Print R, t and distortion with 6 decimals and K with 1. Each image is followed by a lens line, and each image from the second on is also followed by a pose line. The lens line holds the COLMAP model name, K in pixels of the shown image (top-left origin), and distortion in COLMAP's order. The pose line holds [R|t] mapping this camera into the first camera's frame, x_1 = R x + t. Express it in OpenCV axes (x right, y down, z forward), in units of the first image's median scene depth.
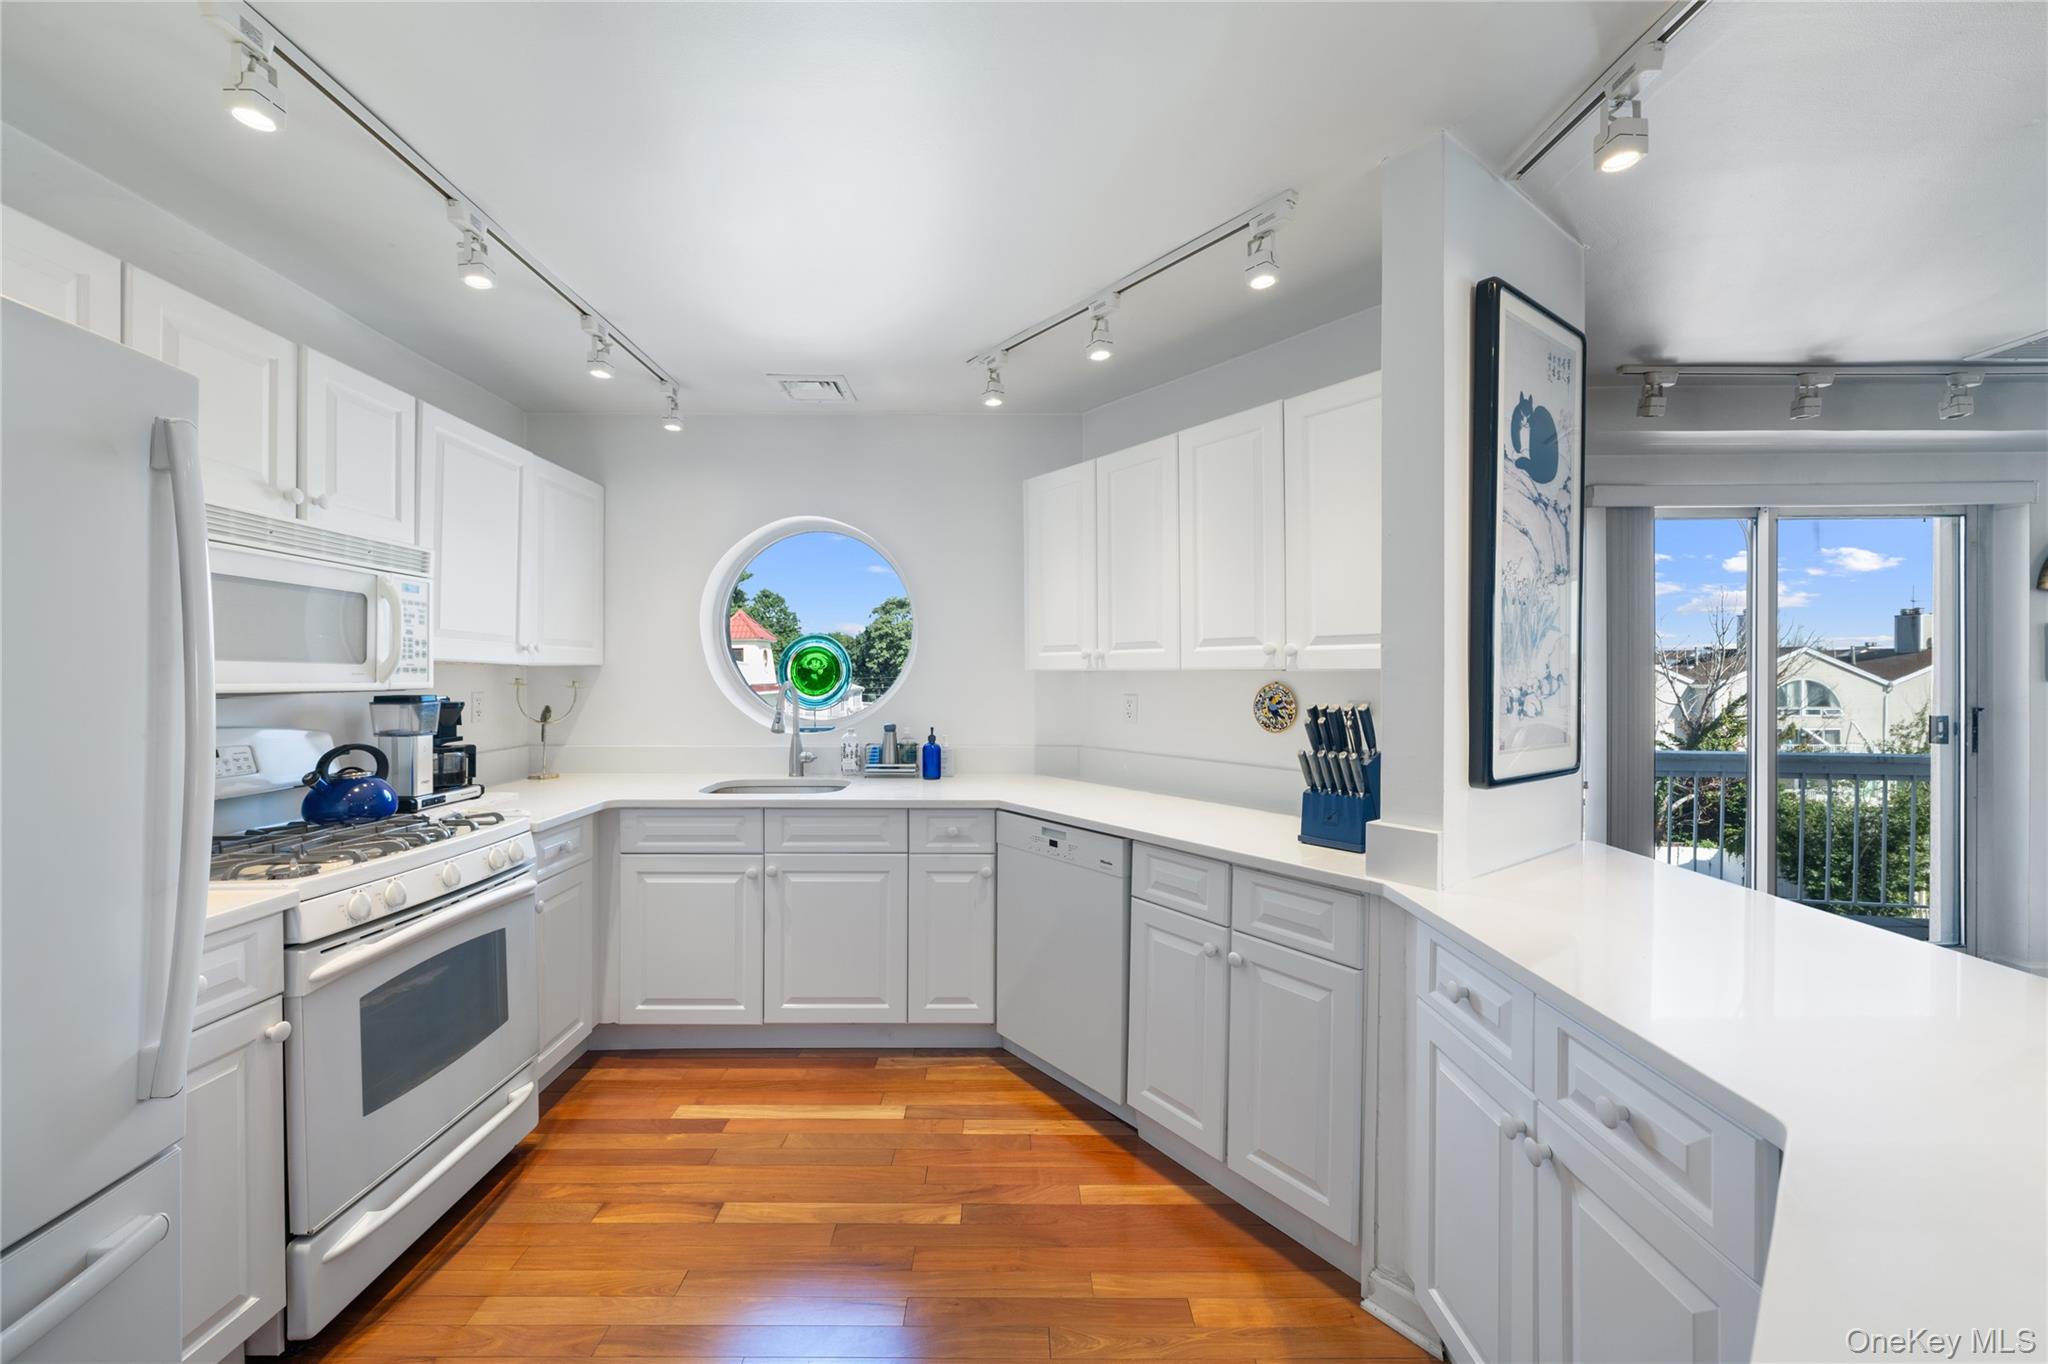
lens RADIAL K [[810.7, 0, 1018.4], [0, 810.7, 671.3], [0, 0, 1]] dist [0.001874, 0.000002]
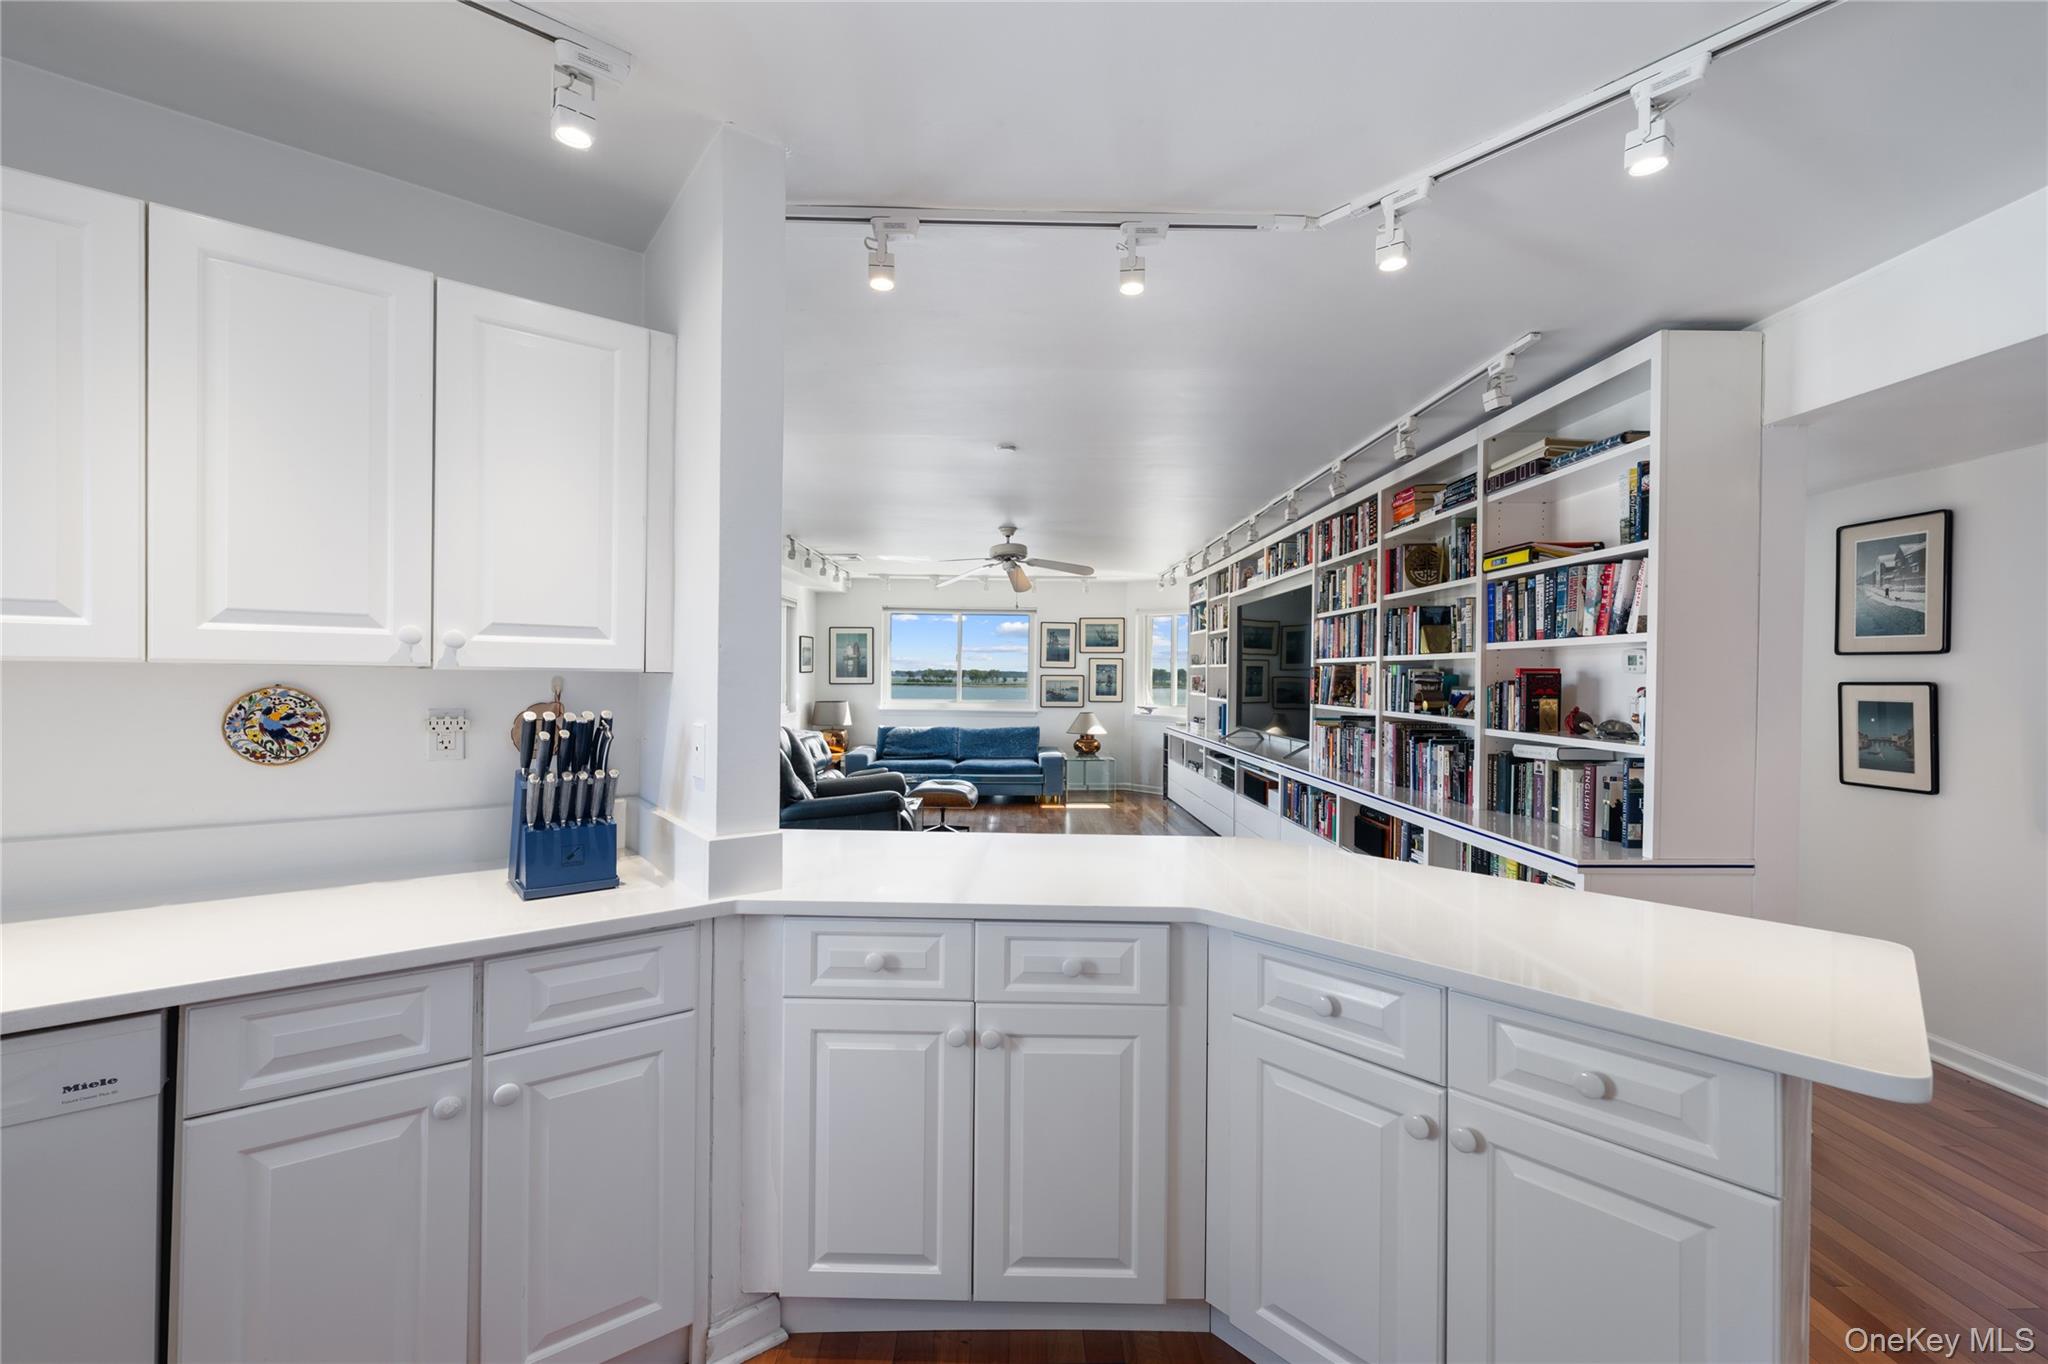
lens RADIAL K [[812.0, 0, 1011.9], [0, 812.0, 678.4], [0, 0, 1]] dist [-0.000527, -0.000121]
pose [[-0.009223, -0.000457, 0.999957, -0.343122], [-0.014516, 0.999895, 0.000323, 0.000329], [-0.999852, -0.014512, -0.009229, 0.481540]]
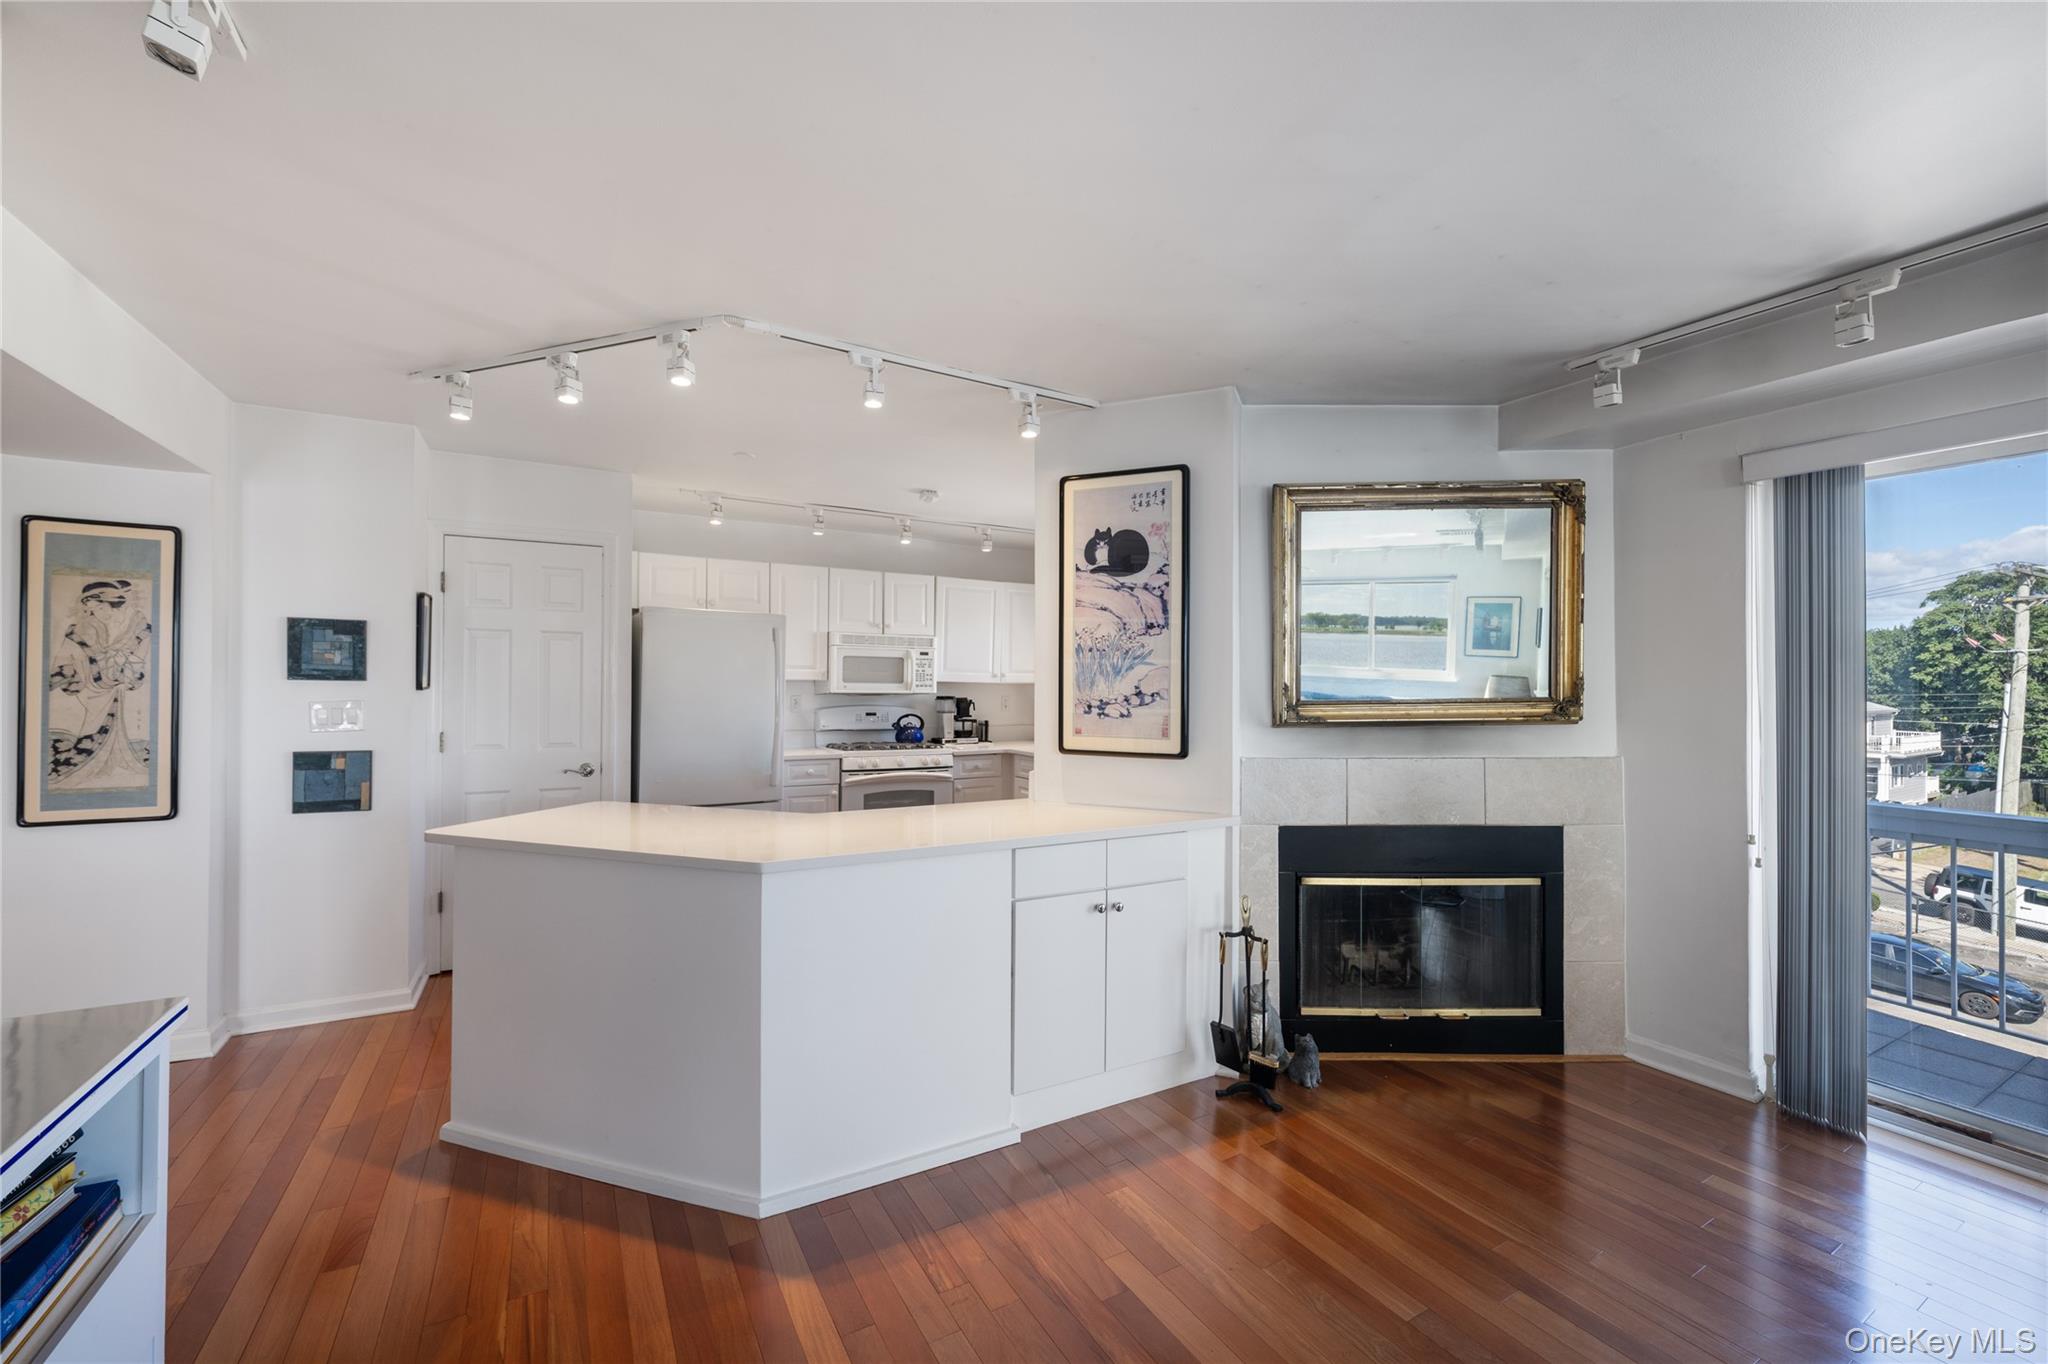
lens RADIAL K [[812.0, 0, 1011.9], [0, 812.0, 678.4], [0, 0, 1]] dist [-0.000527, -0.000121]
pose [[0.488202, -0.003538, -0.872723, 1.551257], [-0.002655, 0.999981, -0.005539, -0.011426], [0.872726, 0.005022, 0.488184, -0.003044]]
